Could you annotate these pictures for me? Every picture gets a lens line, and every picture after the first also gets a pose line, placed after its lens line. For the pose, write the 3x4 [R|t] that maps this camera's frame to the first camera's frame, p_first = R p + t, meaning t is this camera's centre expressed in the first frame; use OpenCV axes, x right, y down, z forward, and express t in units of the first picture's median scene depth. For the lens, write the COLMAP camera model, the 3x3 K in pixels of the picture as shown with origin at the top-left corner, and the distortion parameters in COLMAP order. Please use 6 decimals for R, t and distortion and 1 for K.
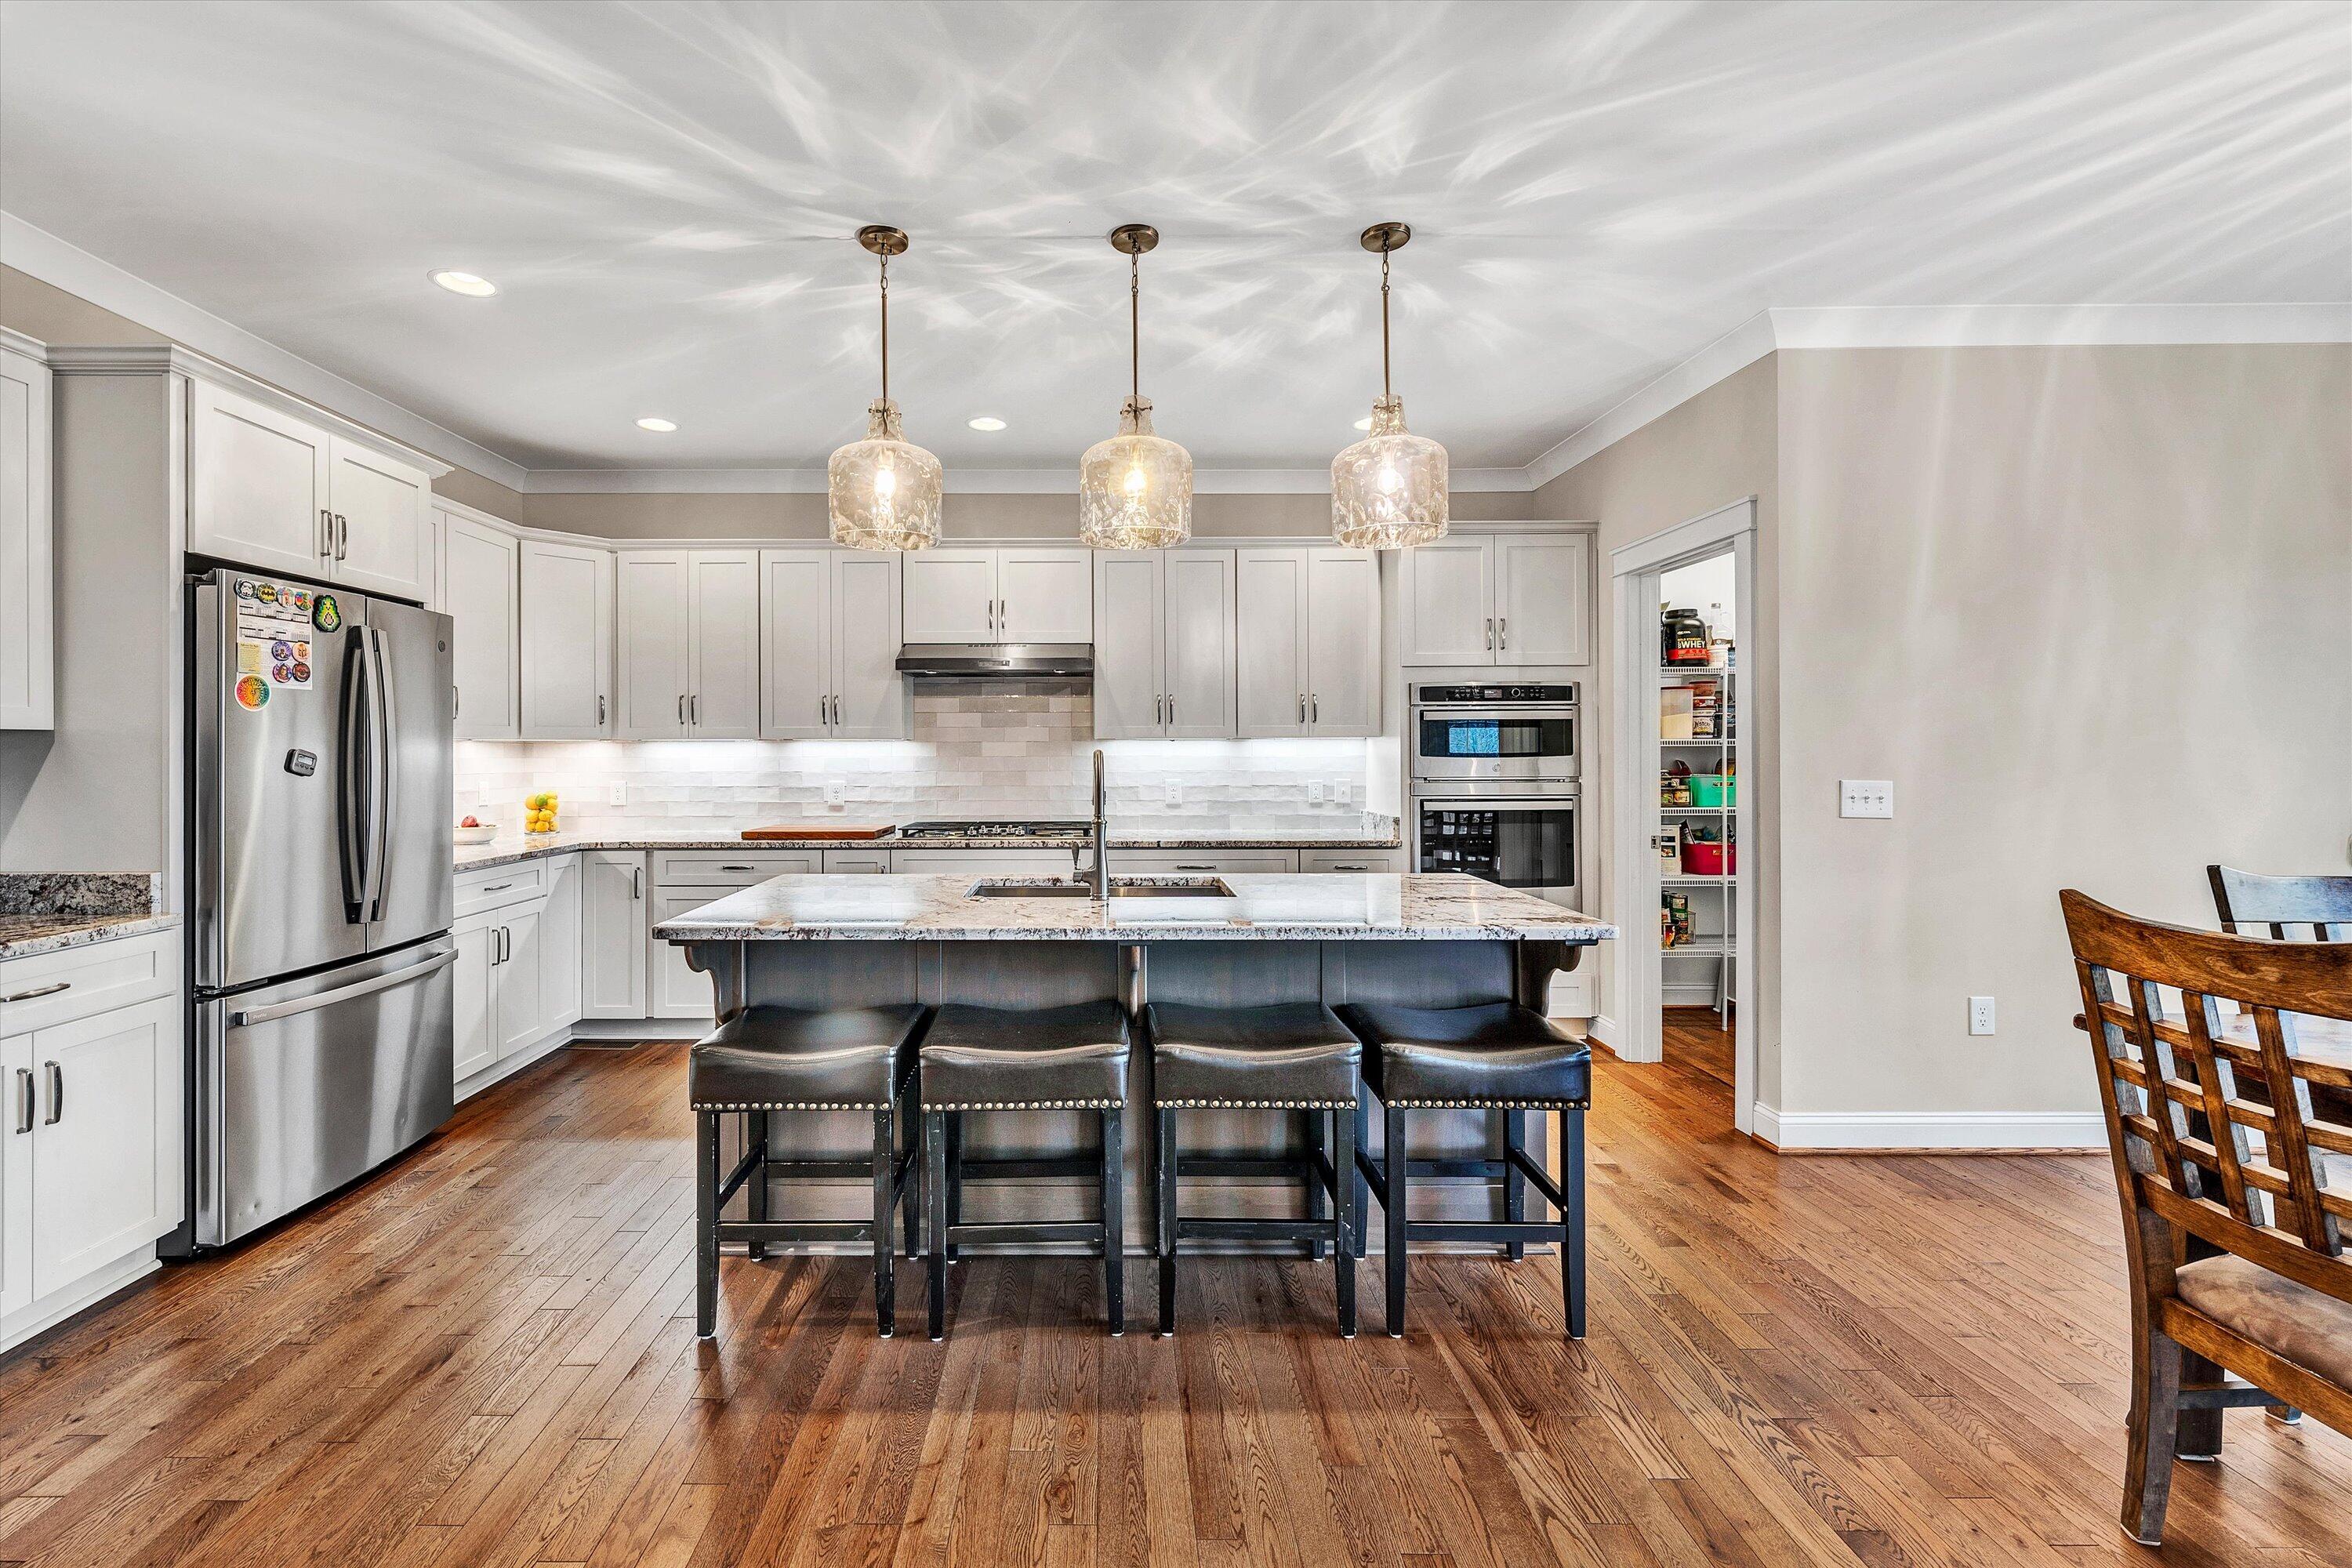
lens RADIAL K [[999.7, 0, 1111.2], [0, 999.7, 743.6], [0, 0, 1]] dist [0.002214, 0.000086]
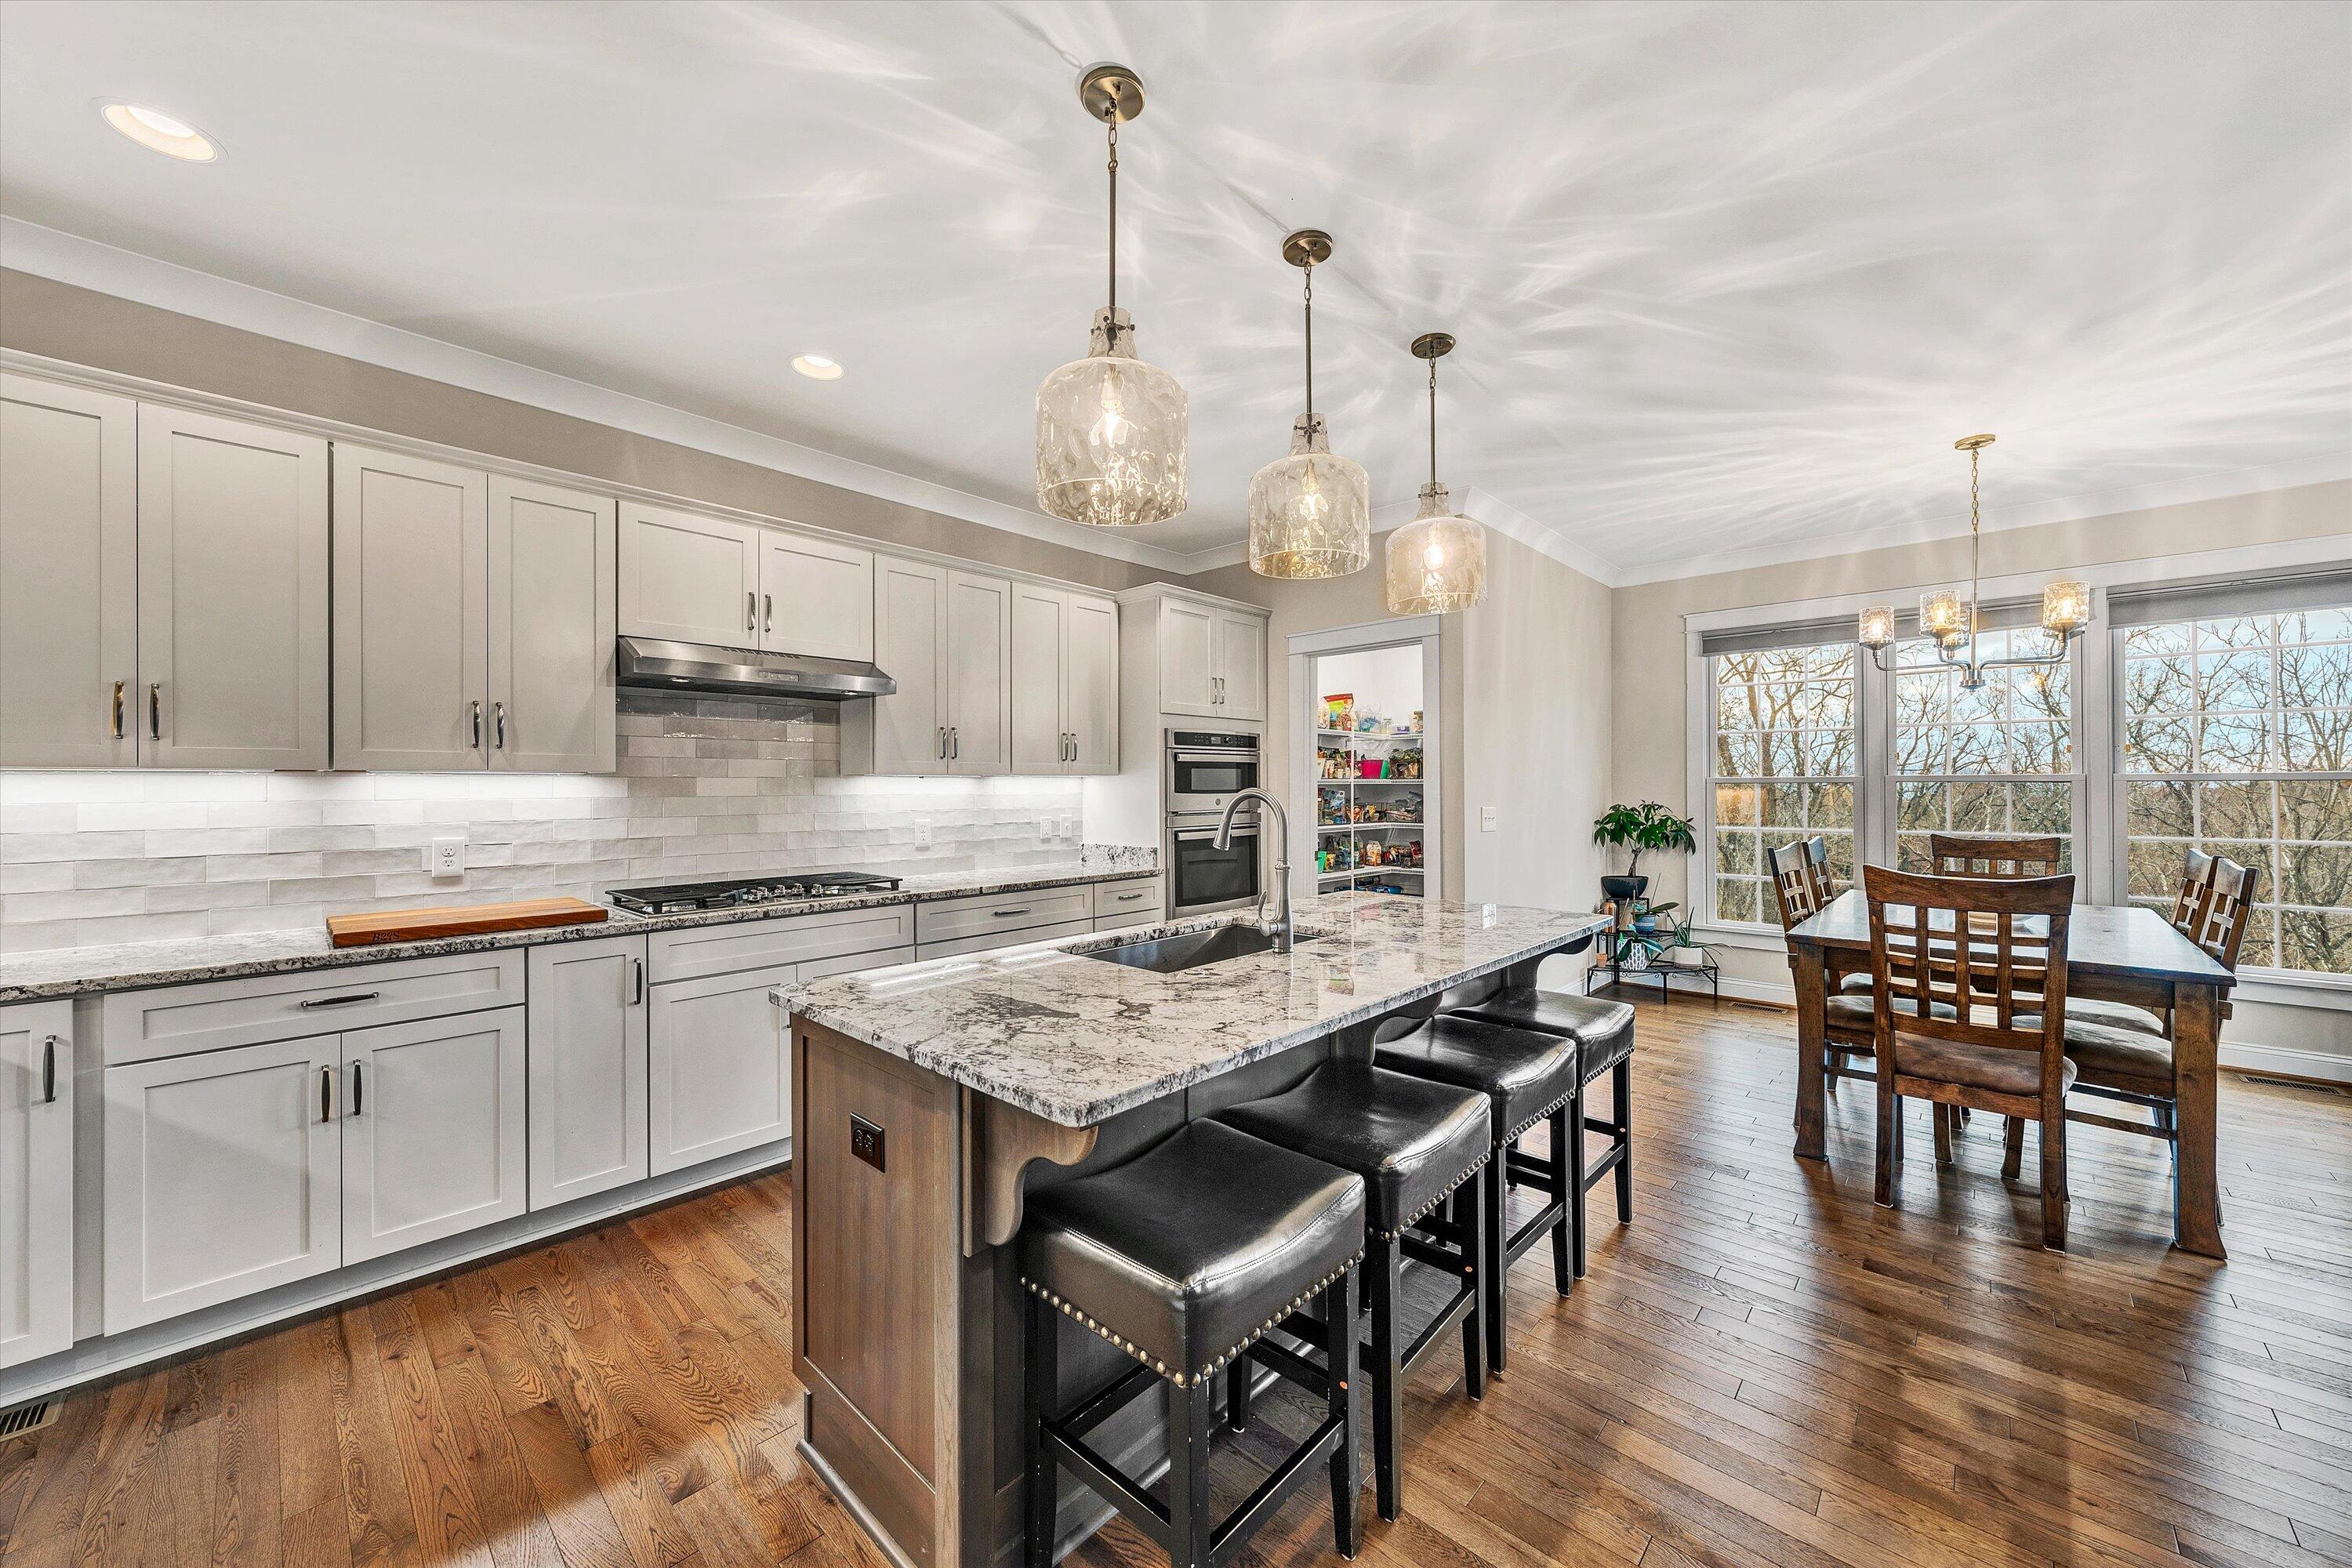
lens RADIAL K [[862.1, 0, 1172.8], [0, 862.1, 780.3], [0, 0, 1]] dist [-0.000503, -0.000350]
pose [[0.683420, 0.005194, 0.730007, -0.401490], [-0.003928, 0.999986, -0.003437, 0.001491], [-0.730015, -0.000519, 0.683431, 0.327181]]
